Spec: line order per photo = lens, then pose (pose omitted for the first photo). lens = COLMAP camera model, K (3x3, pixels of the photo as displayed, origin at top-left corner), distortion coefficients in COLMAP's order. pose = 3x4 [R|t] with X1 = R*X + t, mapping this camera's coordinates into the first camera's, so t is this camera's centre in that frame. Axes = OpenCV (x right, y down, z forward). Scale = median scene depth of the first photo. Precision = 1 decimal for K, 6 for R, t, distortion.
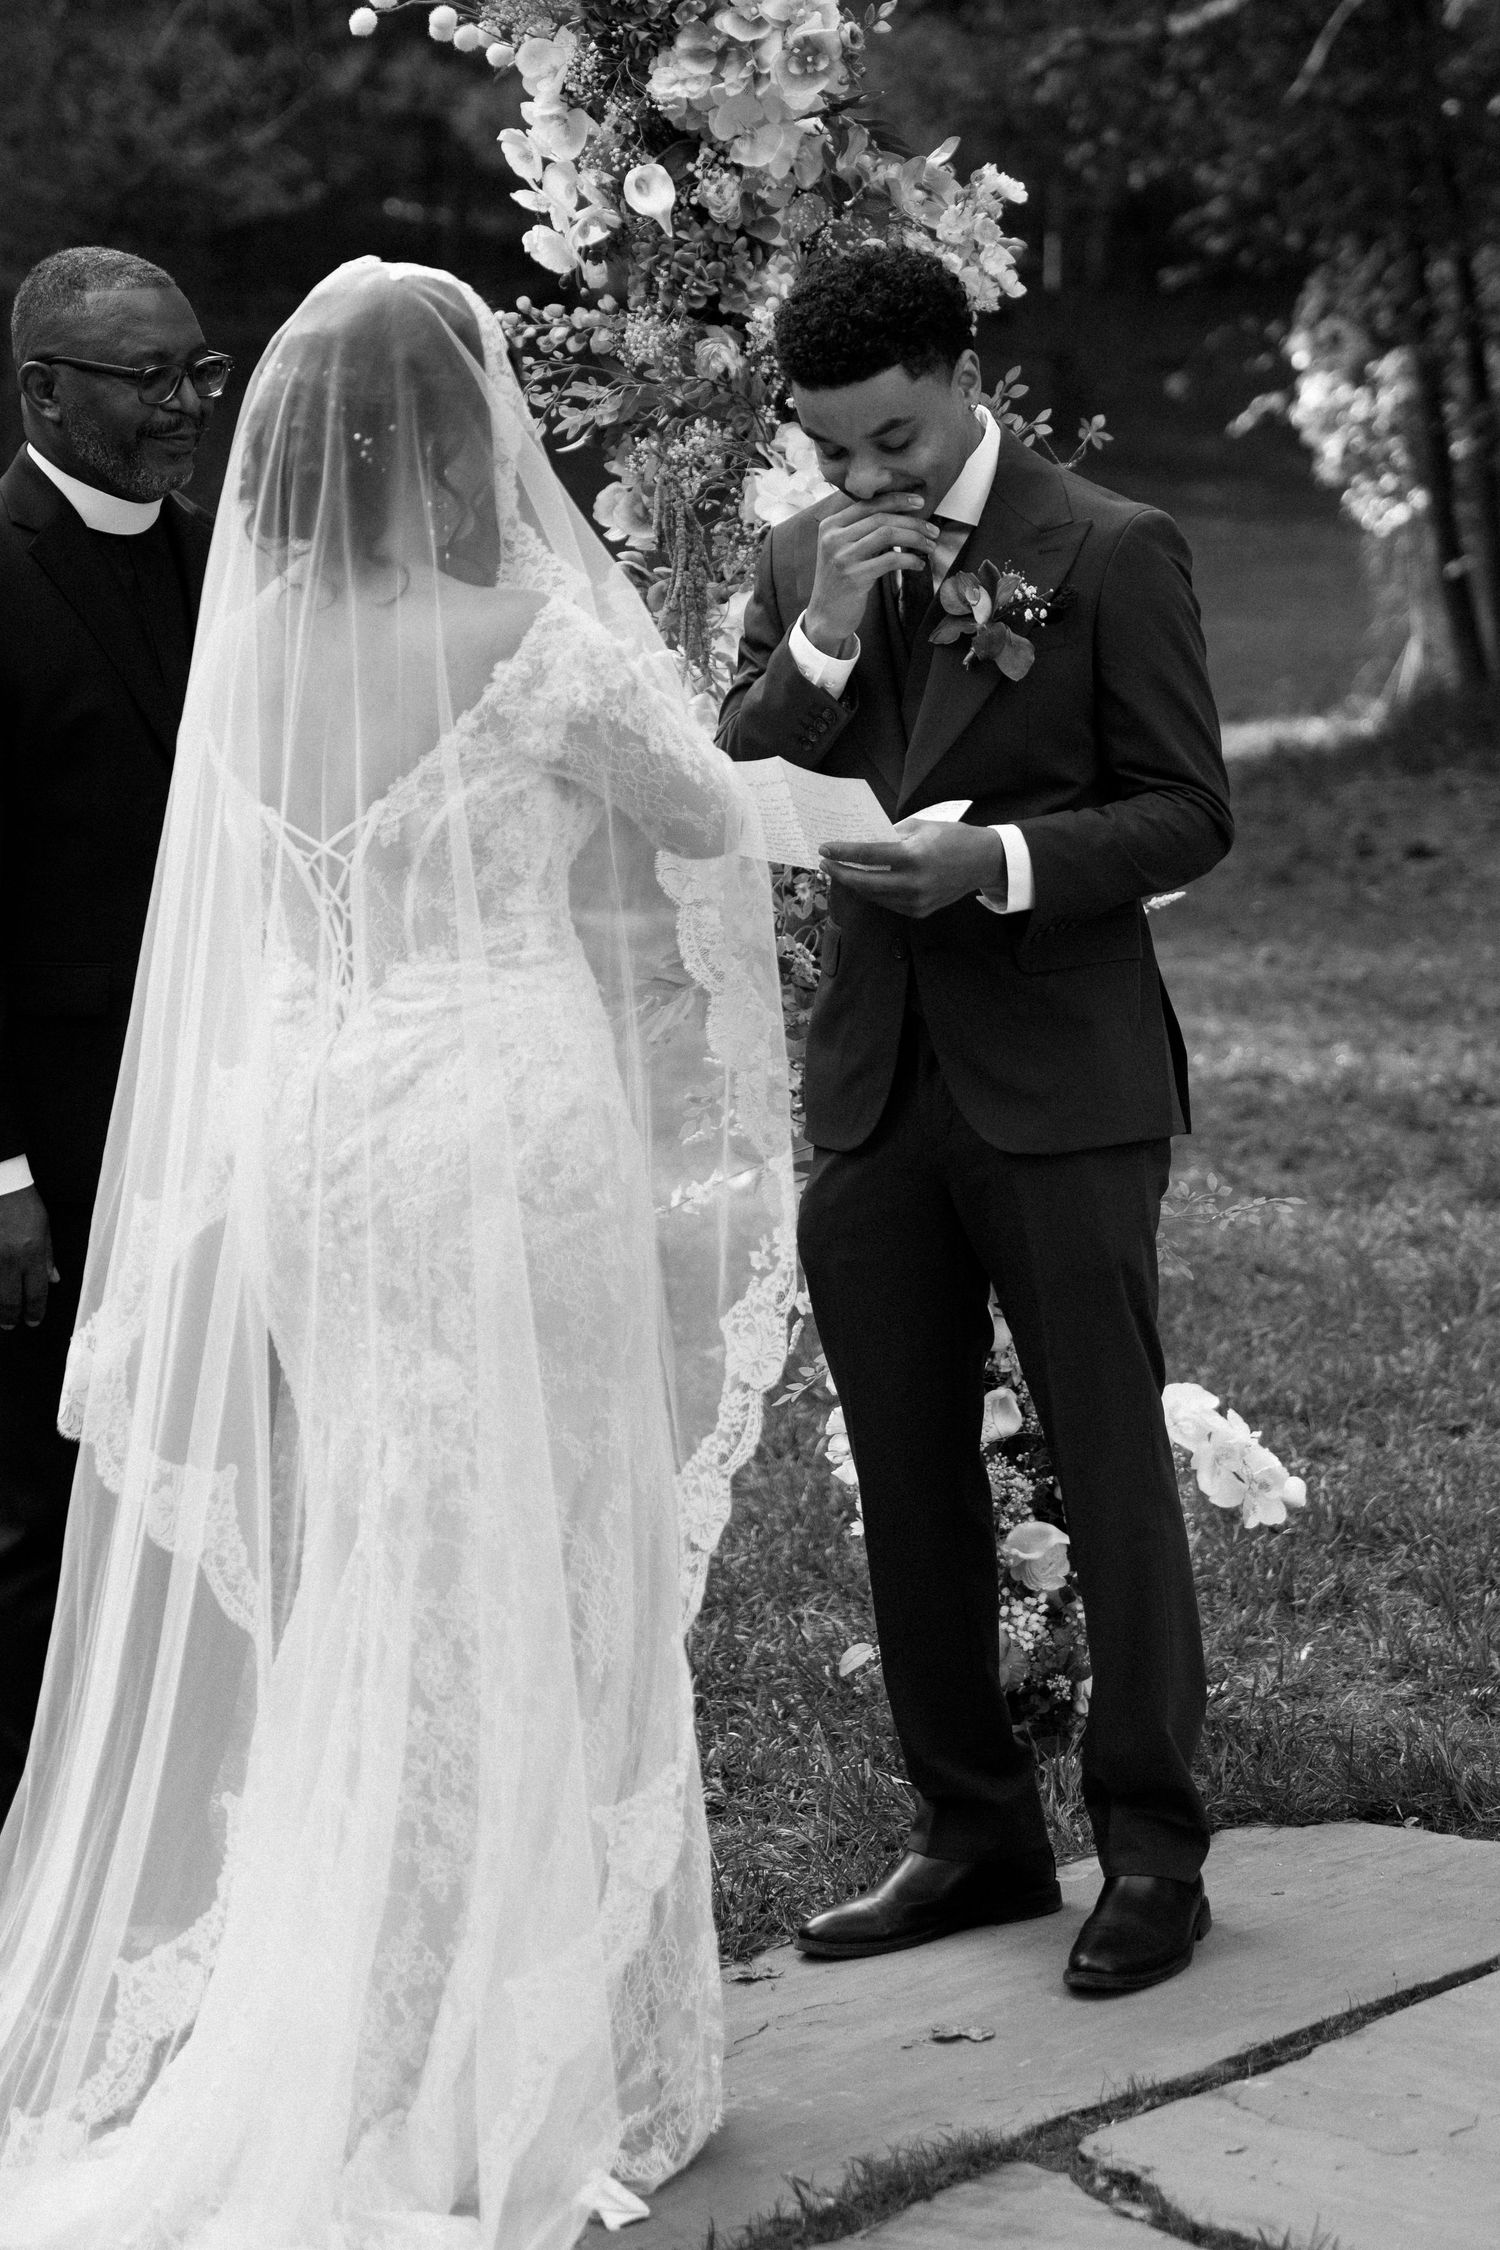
lens RADIAL K [[4477.8, 0, 750.0], [0, 4477.8, 1125.0], [0, 0, 1]] dist [0.489887, -4.870463]
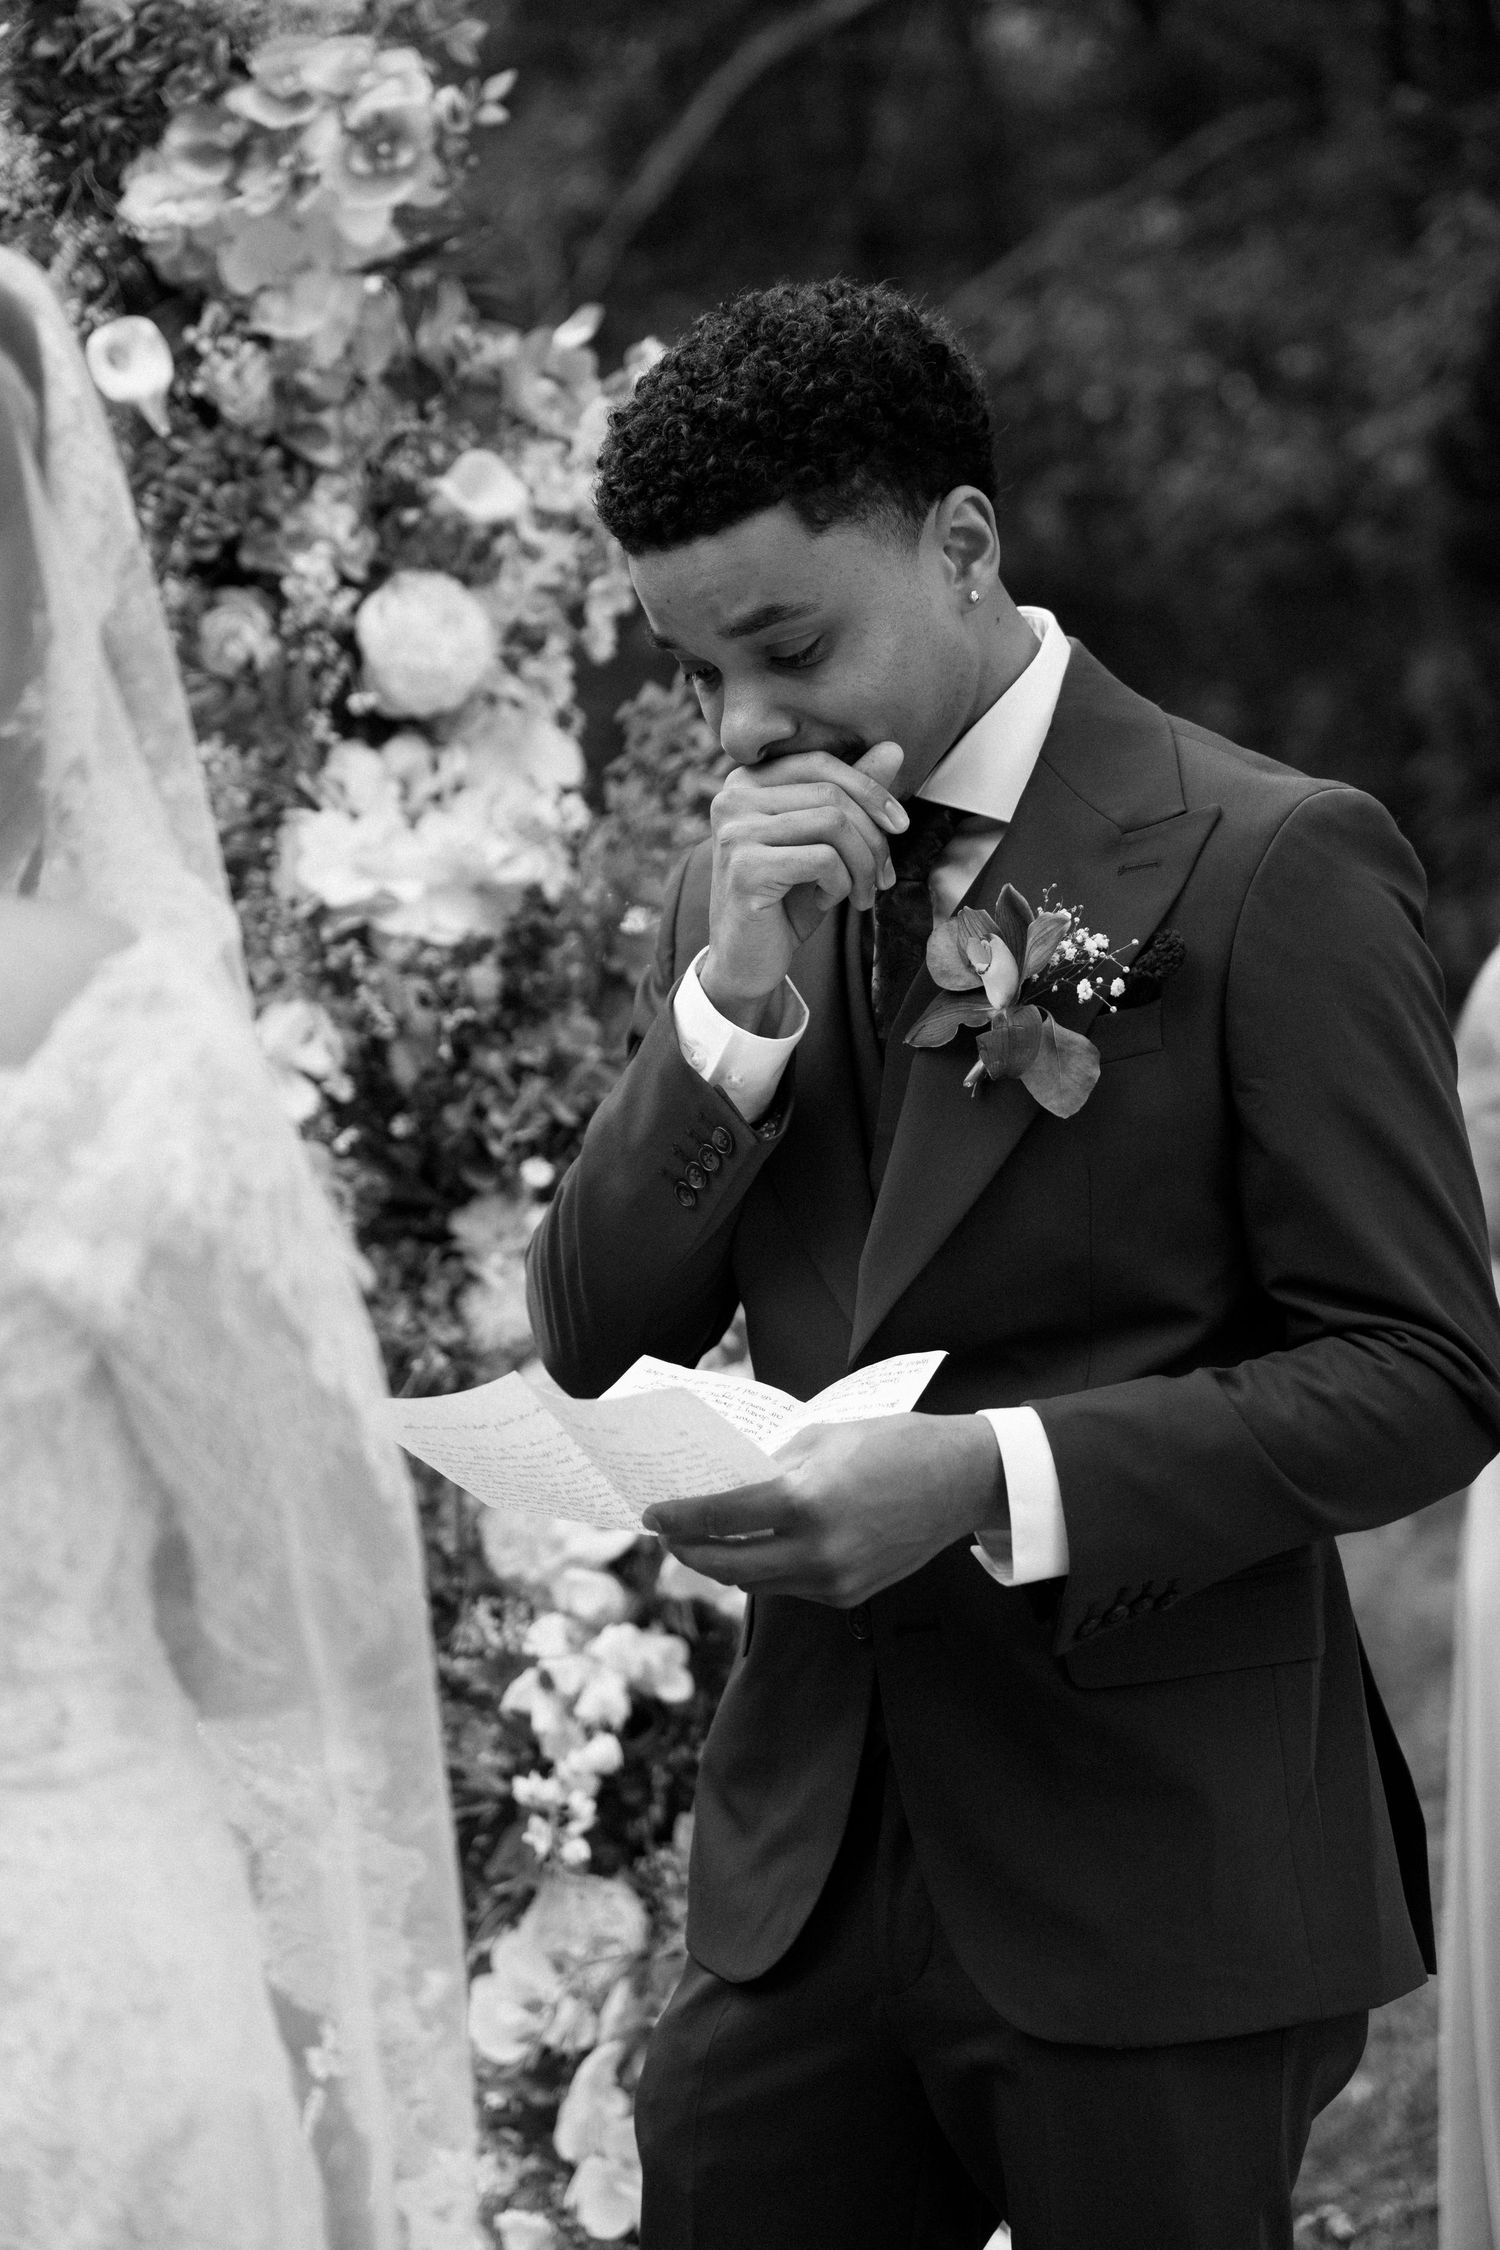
lens RADIAL K [[4477.8, 0, 750.0], [0, 4477.8, 1125.0], [0, 0, 1]] dist [0.489887, -4.870463]
pose [[0.988000, -0.028311, 0.151834, -0.035144], [0.043289, 0.994414, -0.096268, -0.038645], [-0.148261, 0.101686, 0.983707, 0.382221]]
